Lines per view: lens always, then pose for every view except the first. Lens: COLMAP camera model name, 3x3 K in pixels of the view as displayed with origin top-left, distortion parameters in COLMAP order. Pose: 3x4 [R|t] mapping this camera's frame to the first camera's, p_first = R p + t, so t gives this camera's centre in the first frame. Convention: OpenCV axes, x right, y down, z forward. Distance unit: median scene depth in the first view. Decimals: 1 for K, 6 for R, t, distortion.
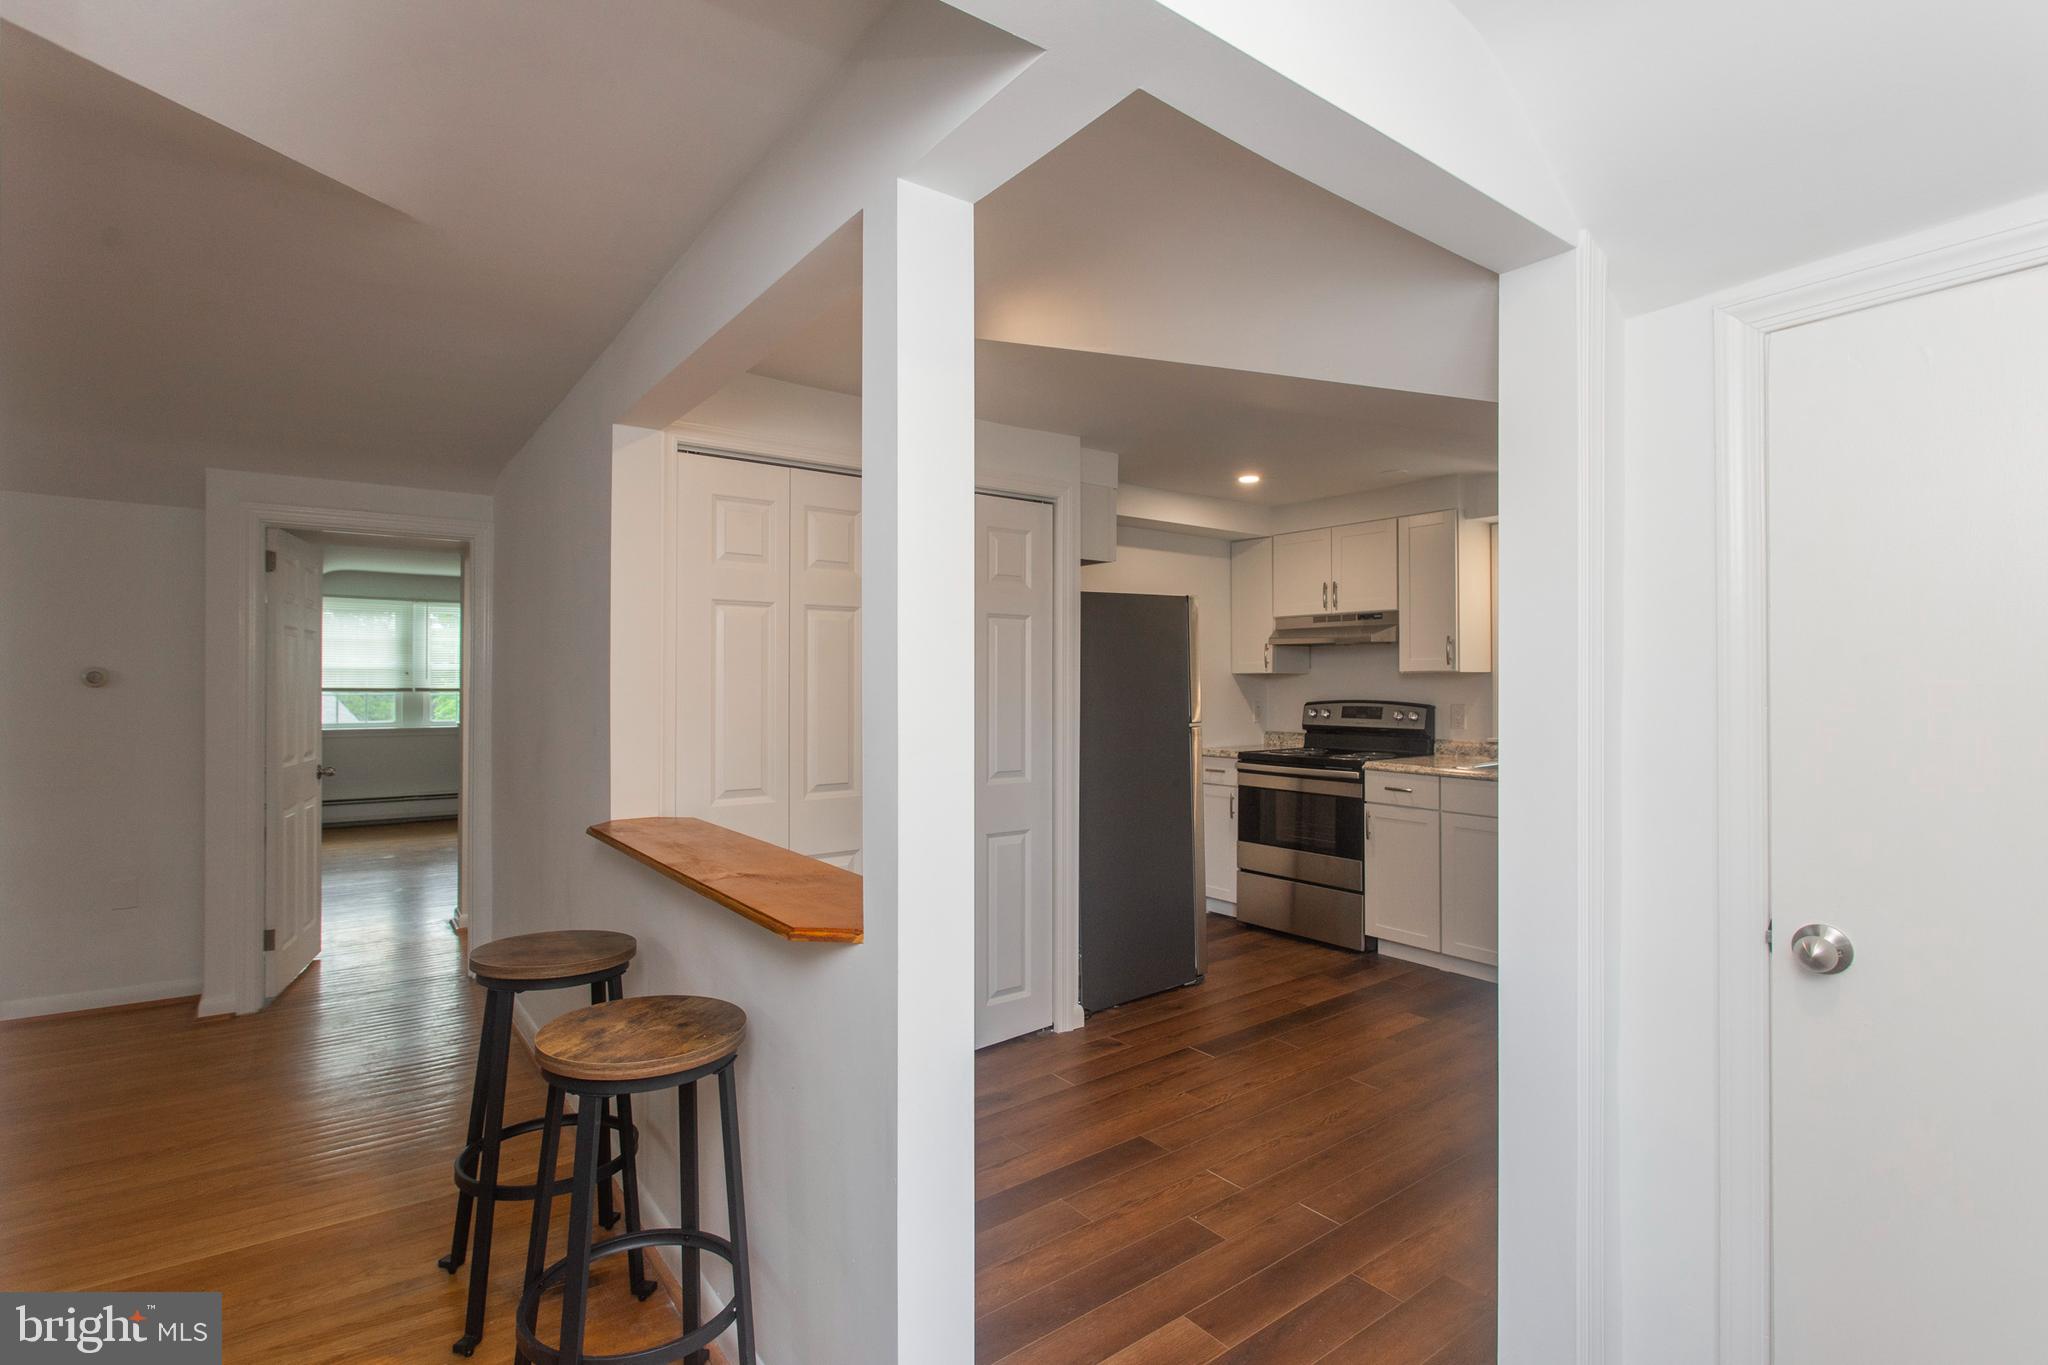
lens RADIAL K [[974.3, 0, 1034.9], [0, 974.3, 681.3], [0, 0, 1]] dist [-0.004336, 0.003504]
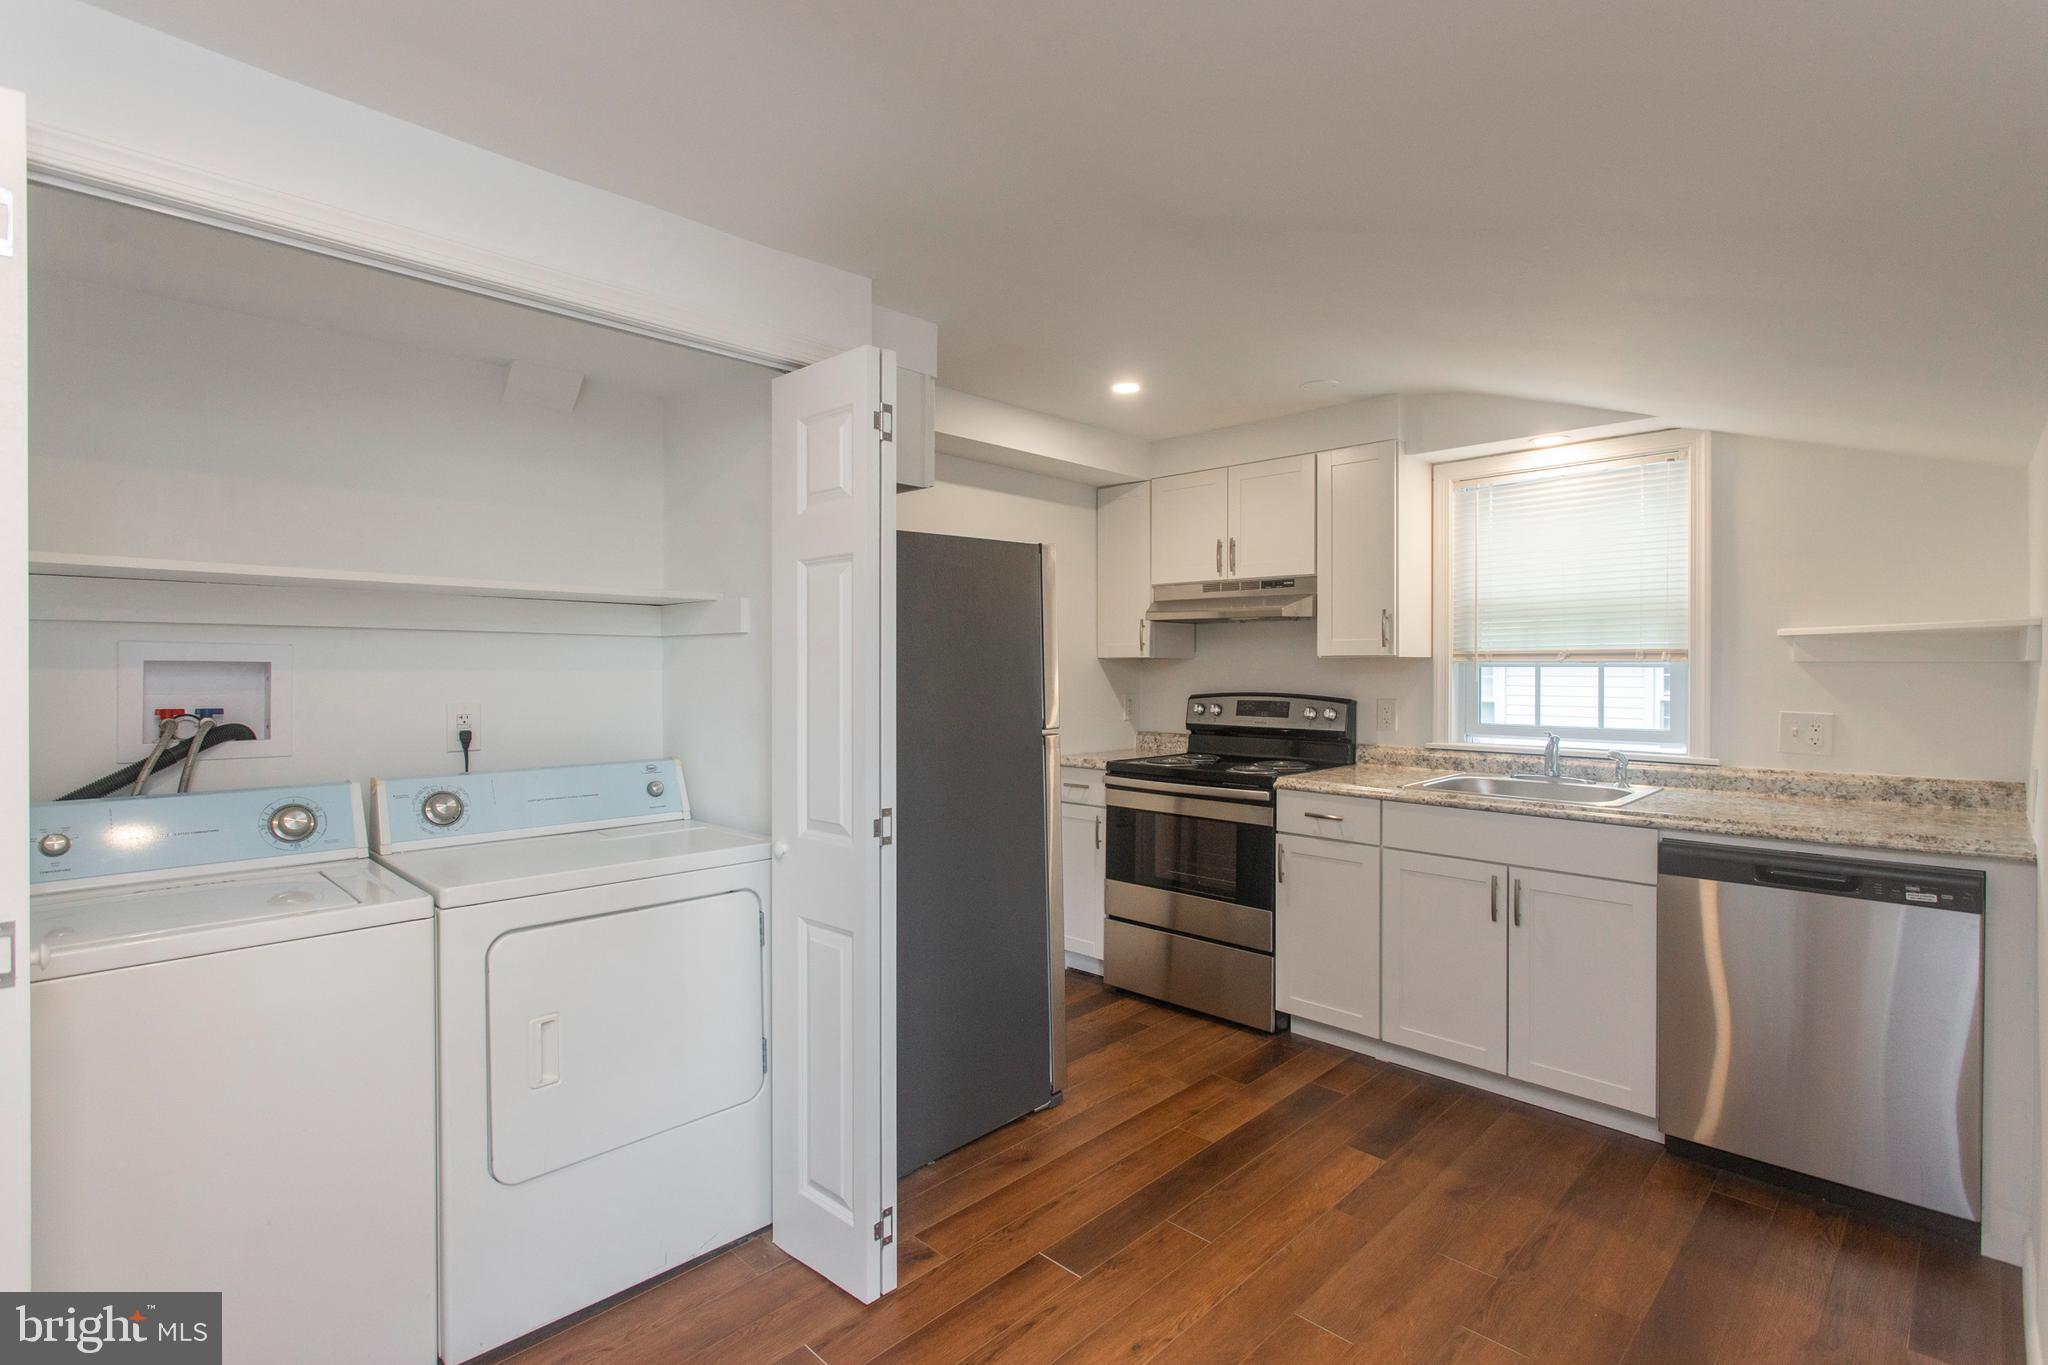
lens RADIAL K [[974.3, 0, 1029.1], [0, 974.3, 673.3], [0, 0, 1]] dist [-0.004336, 0.003504]
pose [[0.989940, 0.000740, 0.141489, 0.044784], [-0.002051, 0.999956, 0.009122, -0.002952], [-0.141476, -0.009321, 0.989898, 0.276149]]
